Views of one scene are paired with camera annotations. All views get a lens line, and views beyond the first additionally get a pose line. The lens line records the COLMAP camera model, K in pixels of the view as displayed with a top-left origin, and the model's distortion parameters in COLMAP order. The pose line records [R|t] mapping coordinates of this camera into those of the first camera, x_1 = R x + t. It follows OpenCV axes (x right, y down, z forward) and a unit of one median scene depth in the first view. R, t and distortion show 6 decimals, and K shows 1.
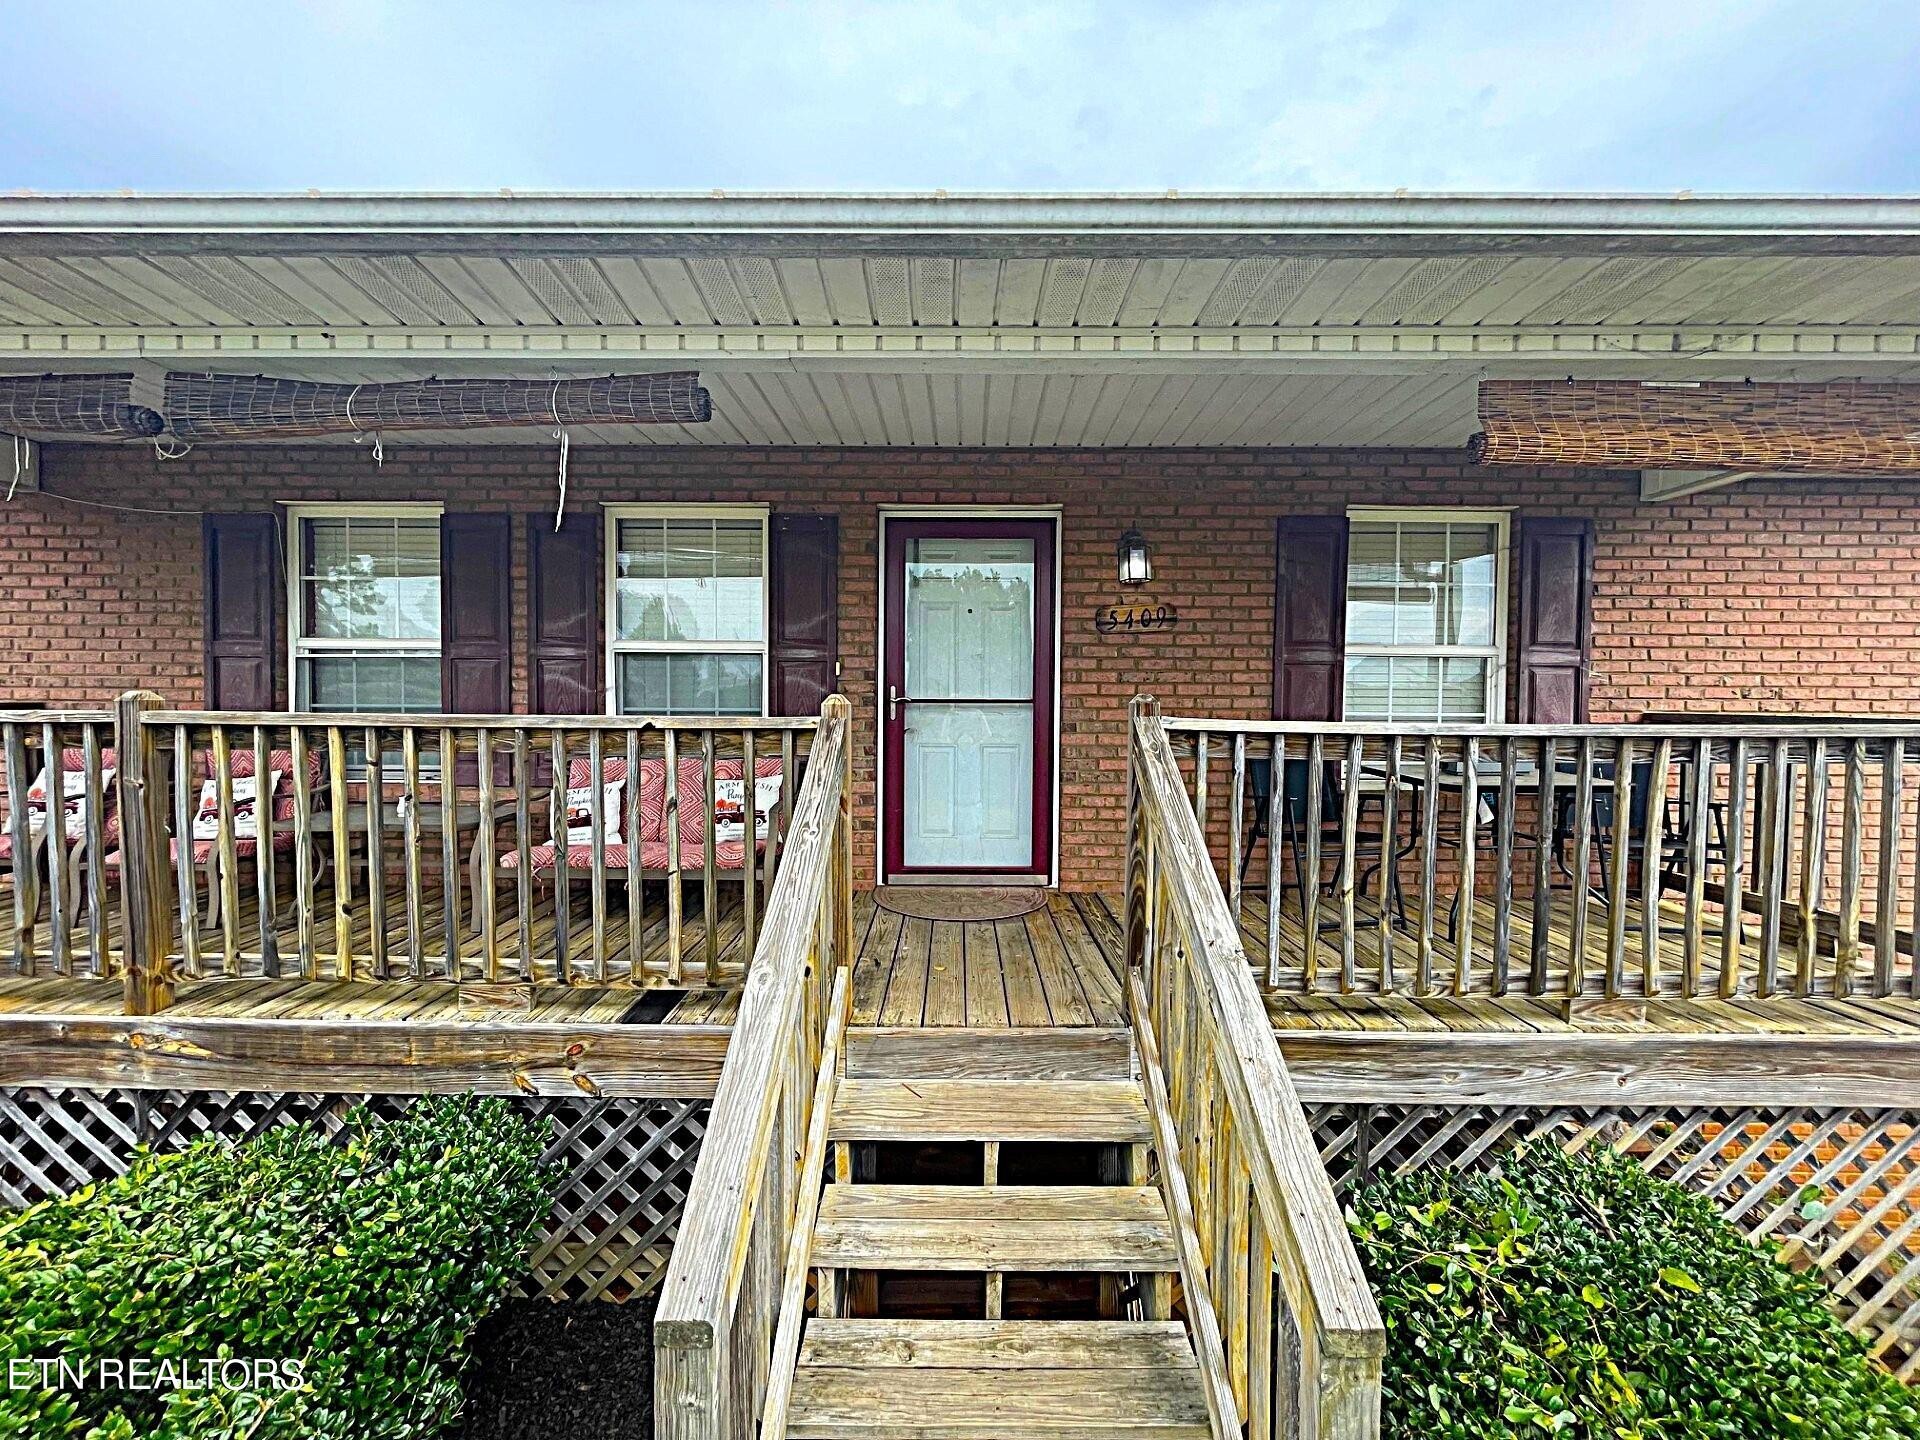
lens RADIAL K [[798.1, 0, 960.0], [0, 798.1, 720.0], [0, 0, 1]] dist [-0.001289, -0.000021]
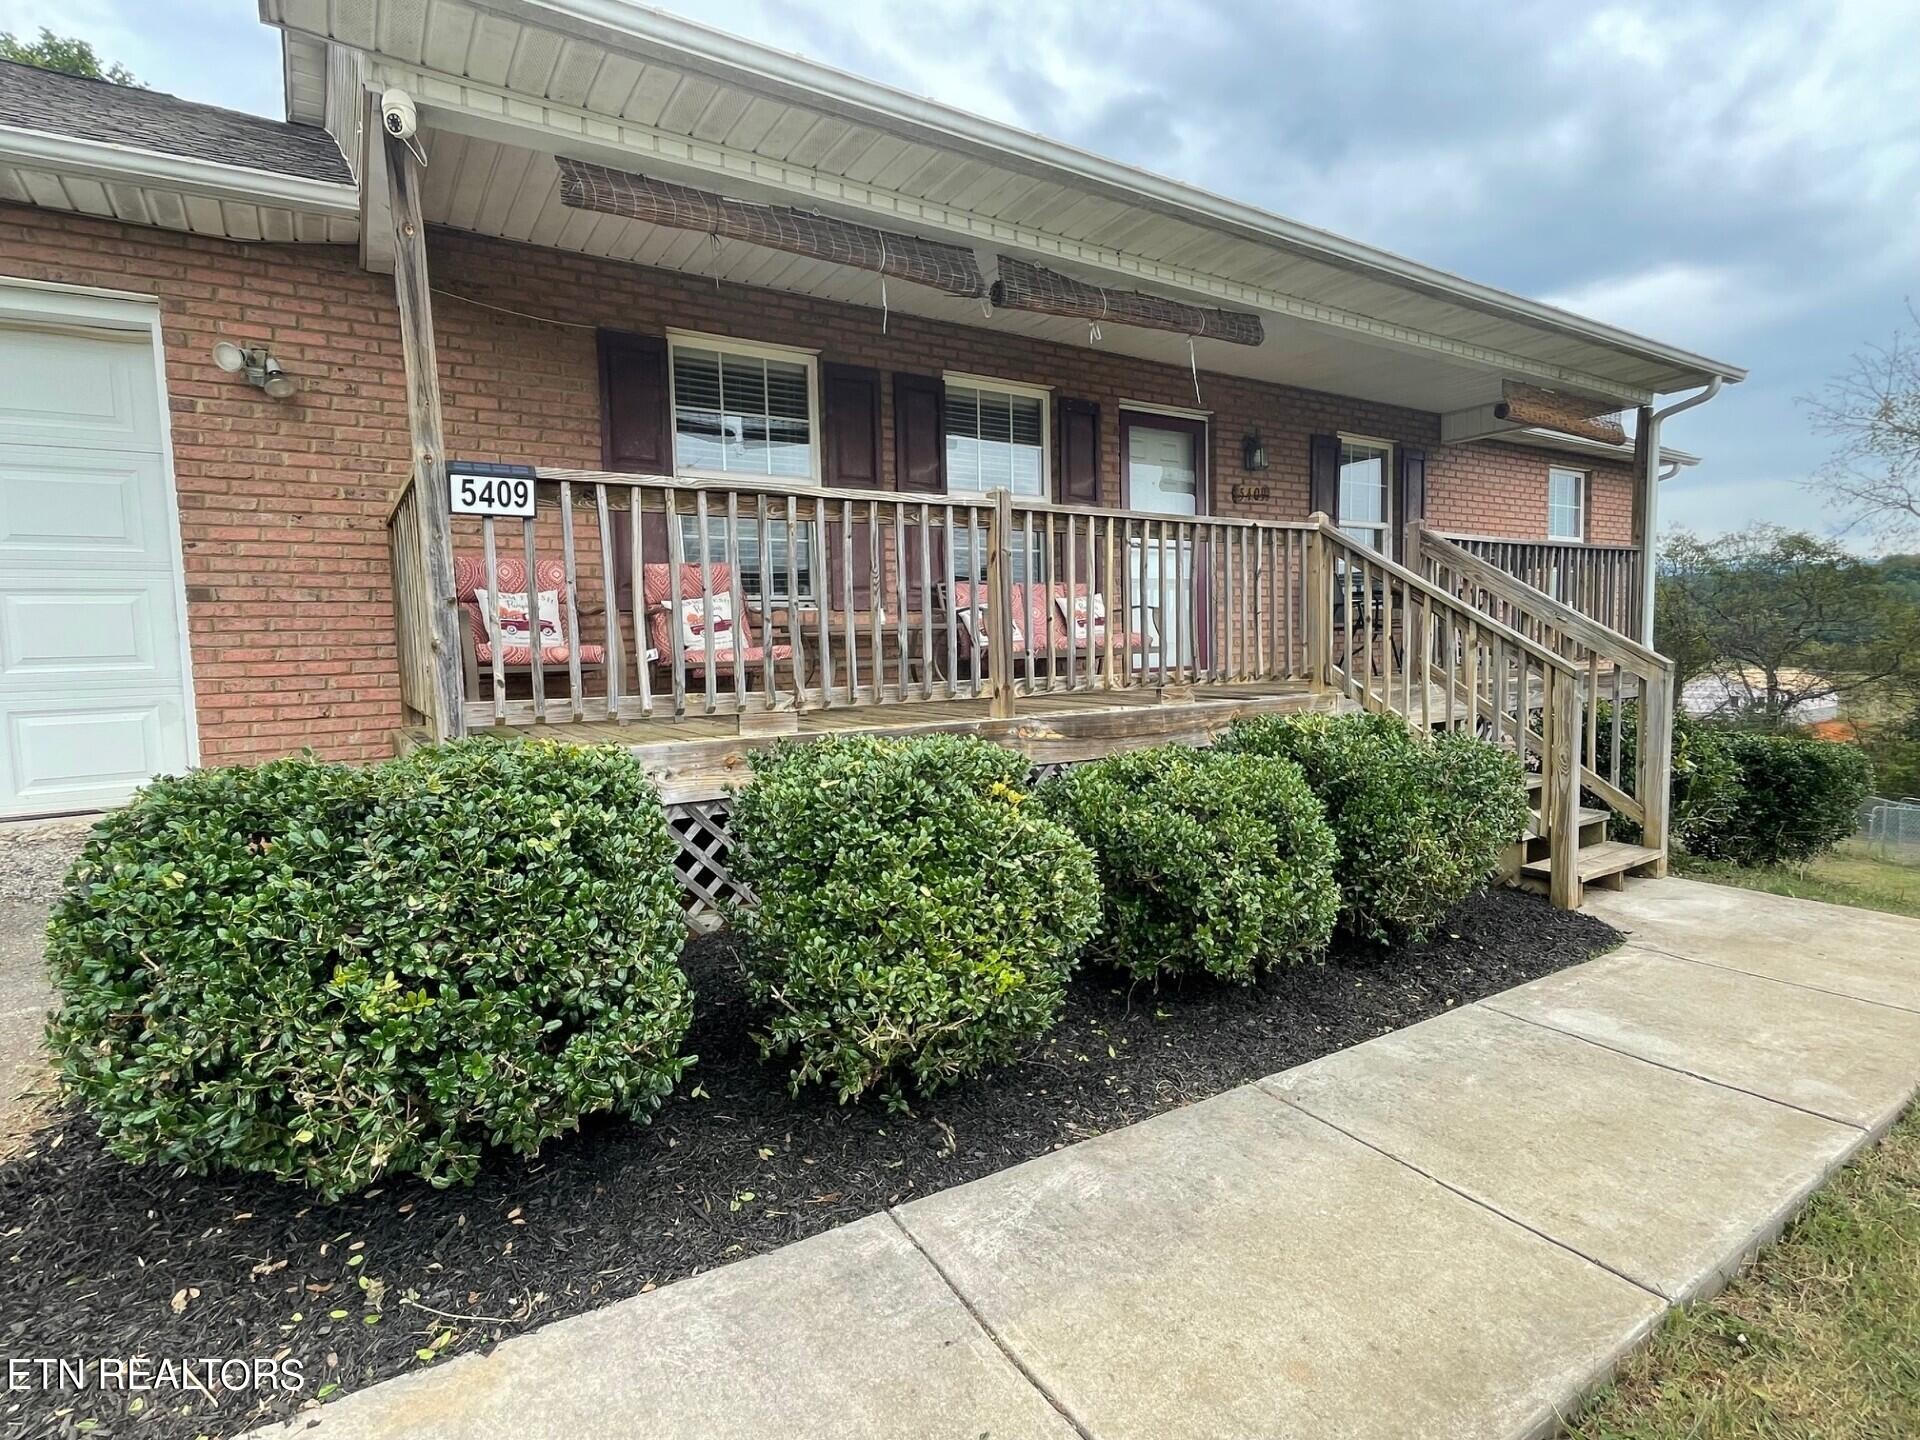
lens RADIAL K [[954.5, 0, 957.2], [0, 954.5, 717.9], [0, 0, 1]] dist [-0.002441, -0.000199]
pose [[0.838589, -0.068424, 0.540450, -1.357779], [0.041465, 0.997220, 0.061913, 0.174844], [-0.543184, -0.029510, 0.839095, -0.250755]]
